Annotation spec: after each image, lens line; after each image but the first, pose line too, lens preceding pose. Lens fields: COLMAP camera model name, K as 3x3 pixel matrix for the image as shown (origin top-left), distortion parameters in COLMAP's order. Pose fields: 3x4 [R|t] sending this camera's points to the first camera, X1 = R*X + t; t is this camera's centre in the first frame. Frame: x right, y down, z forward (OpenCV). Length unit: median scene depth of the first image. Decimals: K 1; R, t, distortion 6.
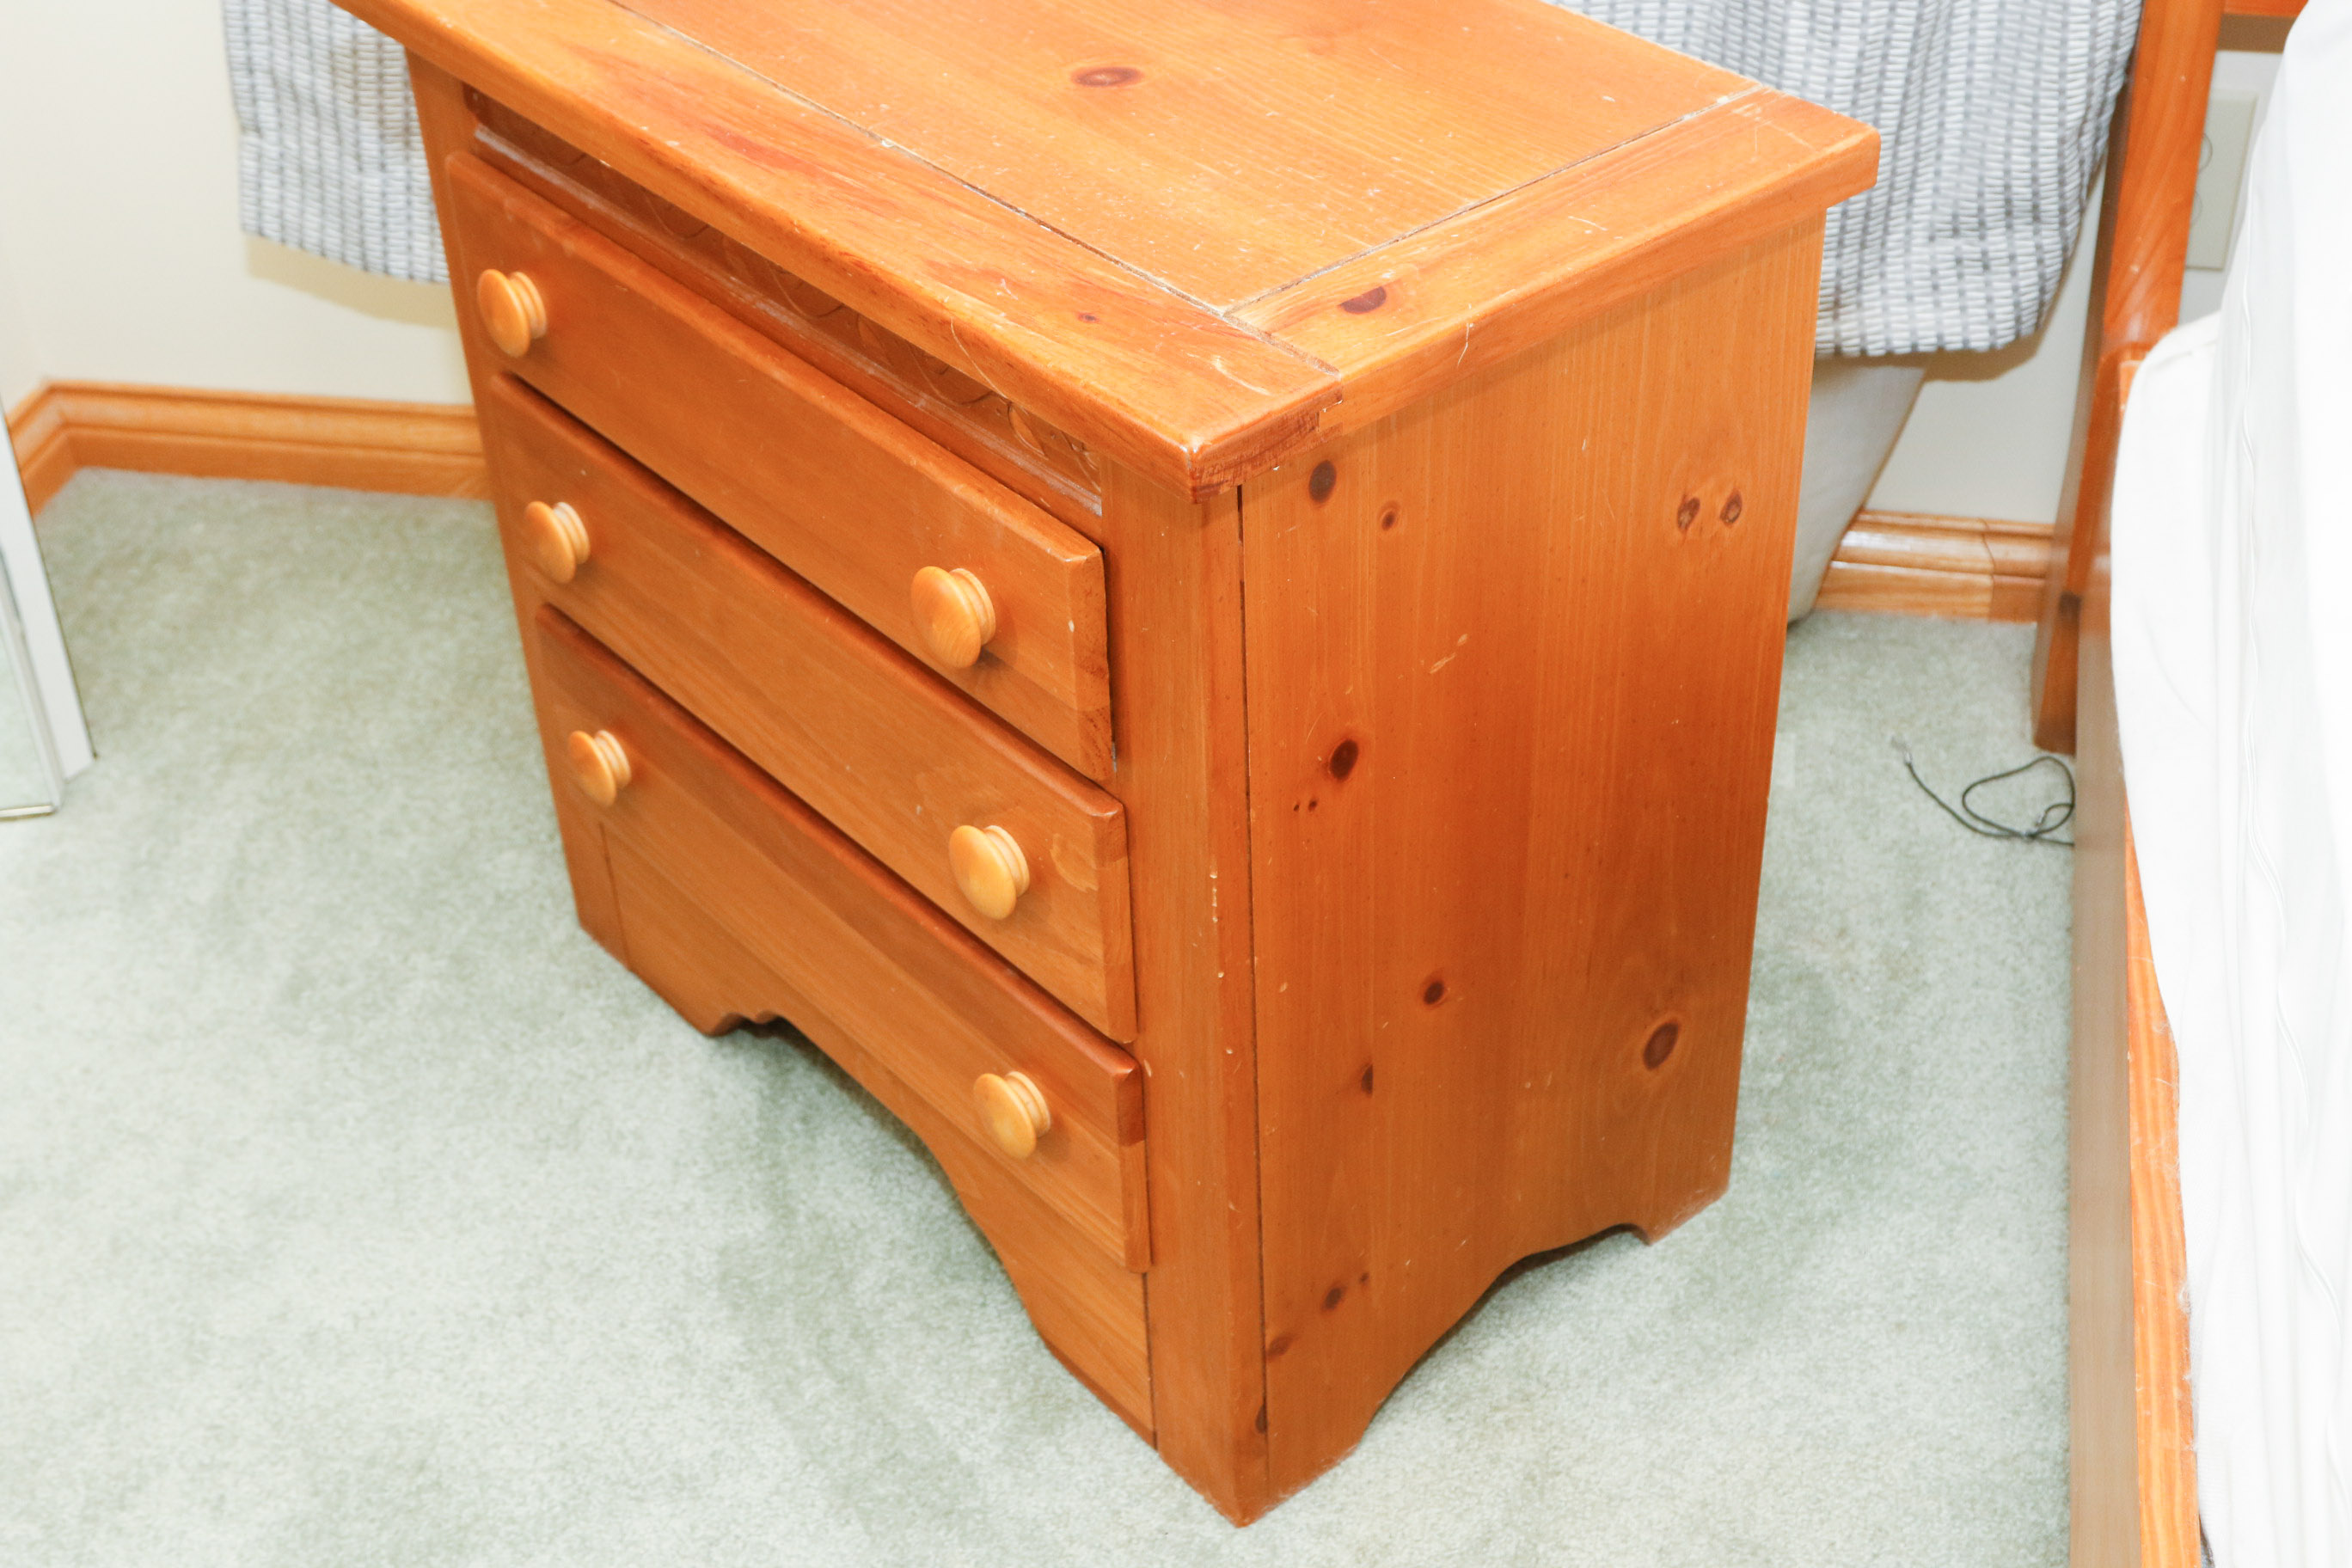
lens RADIAL K [[3085.2, 0, 1185.6], [0, 3085.2, 780.4], [0, 0, 1]] dist [-0.056611, 0.000000]
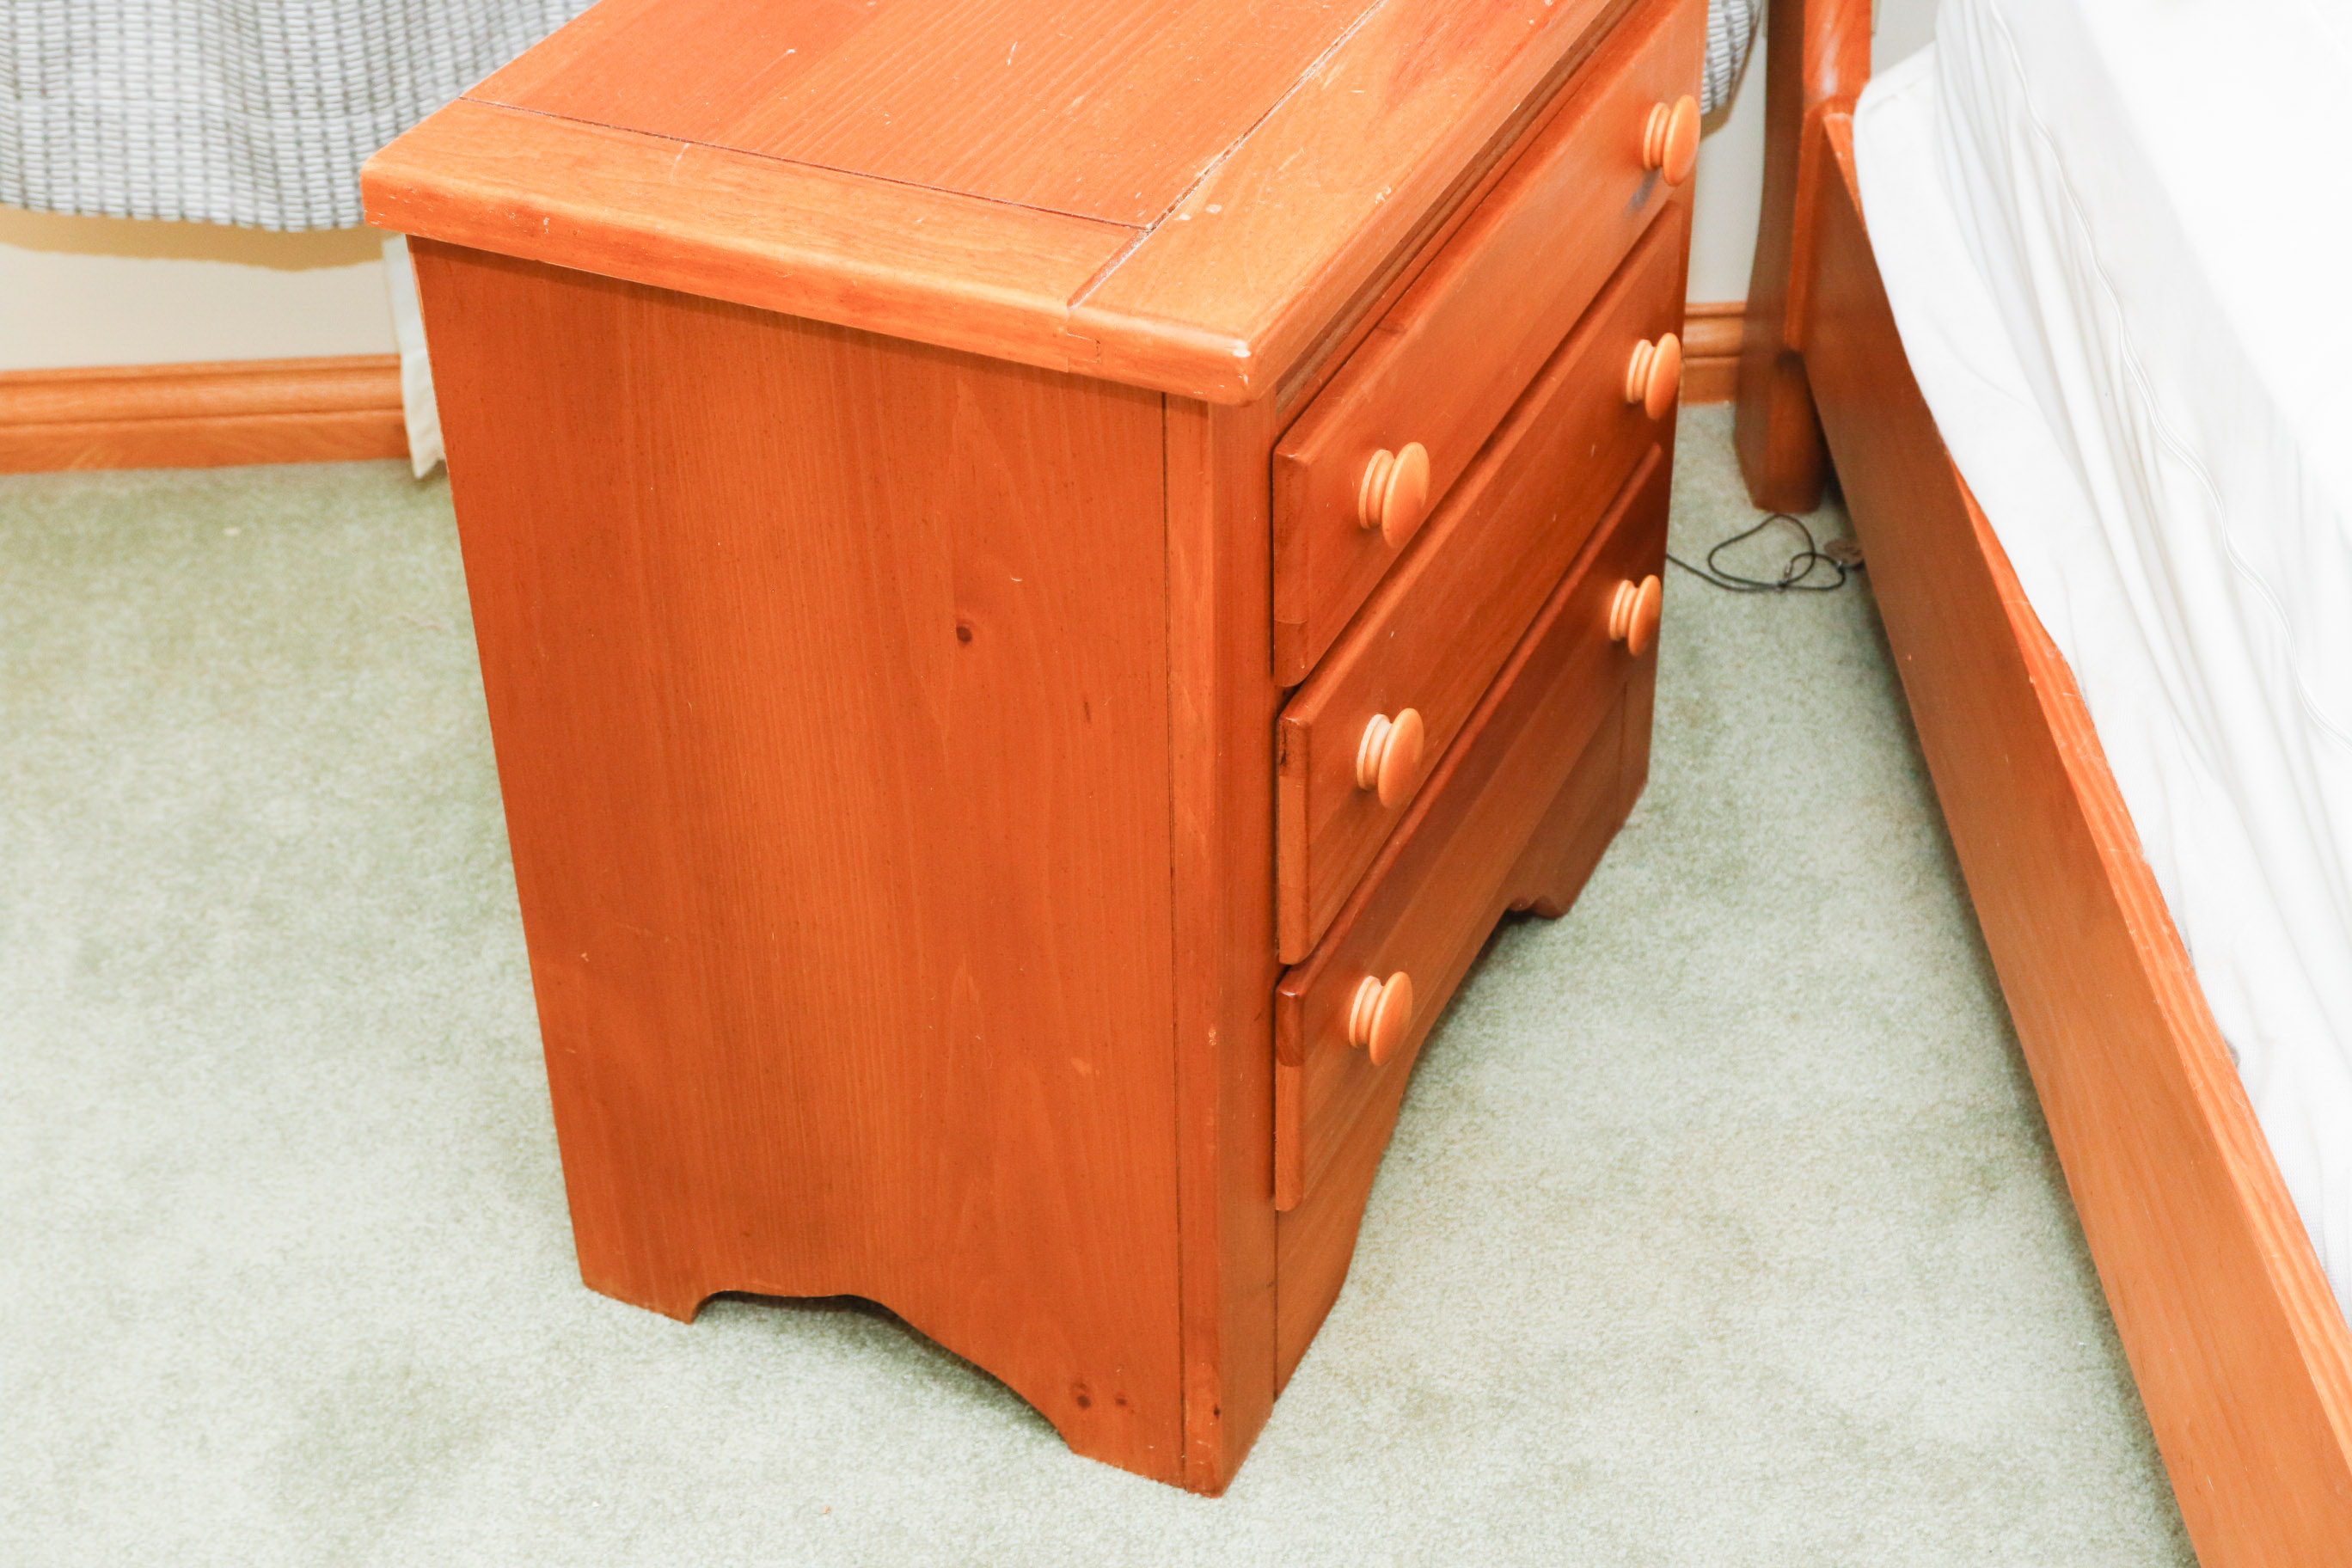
lens RADIAL K [[3525.0, 0, 1195.3], [0, 3525.0, 791.9], [0, 0, 1]] dist [-0.018938, 0.000000]
pose [[0.967700, -0.131281, 0.215226, -0.202526], [0.136027, 0.990678, -0.007323, 0.076223], [-0.212259, 0.036363, 0.976537, -0.132536]]
